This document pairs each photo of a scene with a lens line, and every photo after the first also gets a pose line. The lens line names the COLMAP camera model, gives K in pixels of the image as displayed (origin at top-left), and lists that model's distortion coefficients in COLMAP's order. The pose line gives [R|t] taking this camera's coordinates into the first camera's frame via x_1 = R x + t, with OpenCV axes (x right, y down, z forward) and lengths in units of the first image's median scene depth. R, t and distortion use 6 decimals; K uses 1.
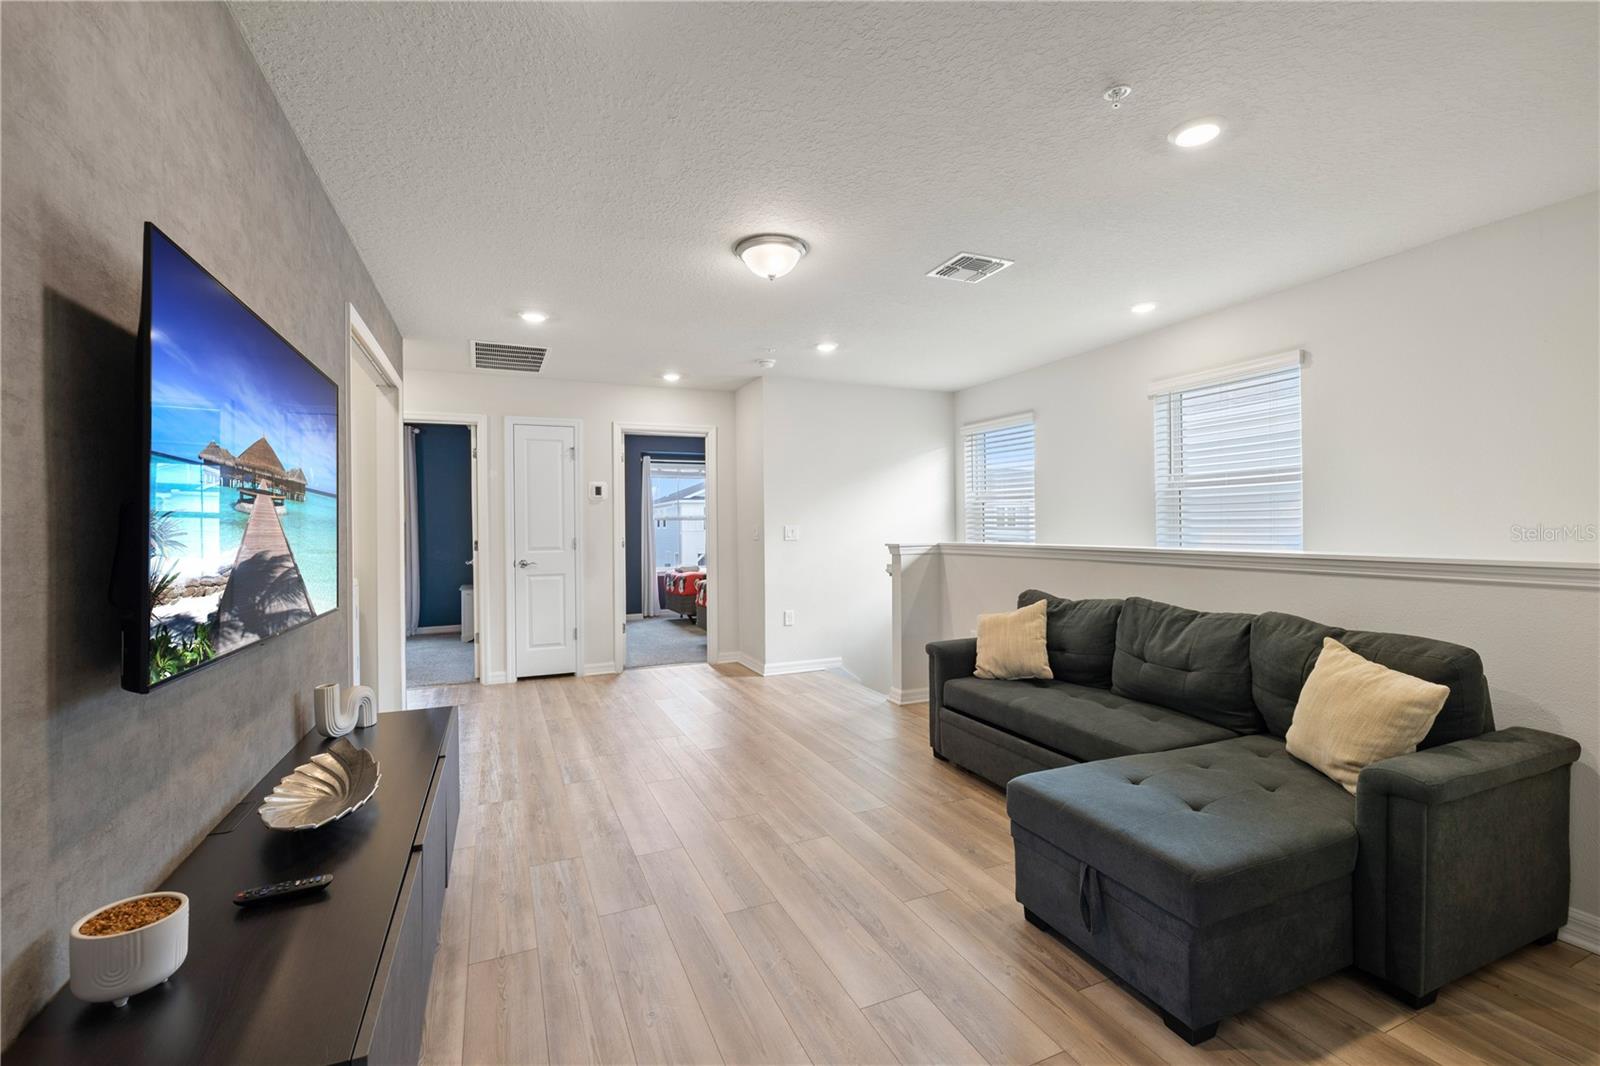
lens RADIAL K [[676.3, 0, 800.0], [0, 676.3, 533.0], [0, 0, 1]] dist [-0.000682, 0.000007]
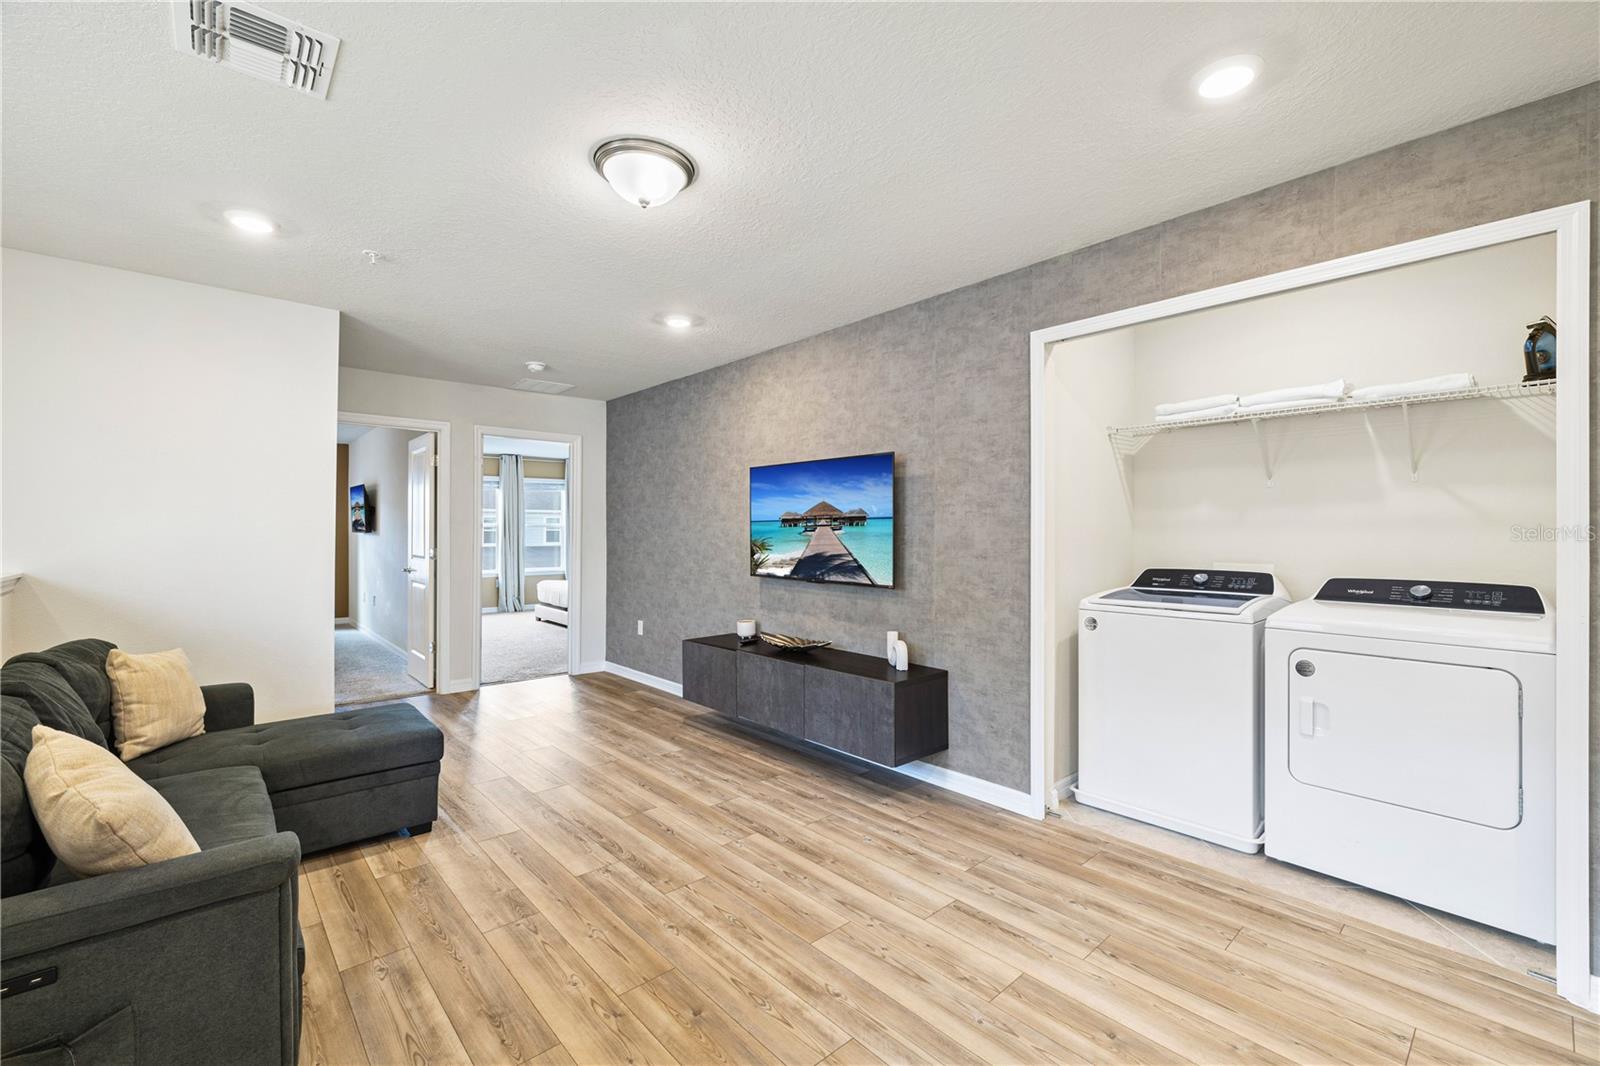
lens RADIAL K [[676.3, 0, 800.0], [0, 676.3, 533.0], [0, 0, 1]] dist [-0.000682, 0.000007]
pose [[-0.950515, 0.007277, -0.310594, 0.045101], [0.005611, 0.999965, 0.006256, -0.037522], [0.310628, 0.004204, -0.950522, 2.551100]]
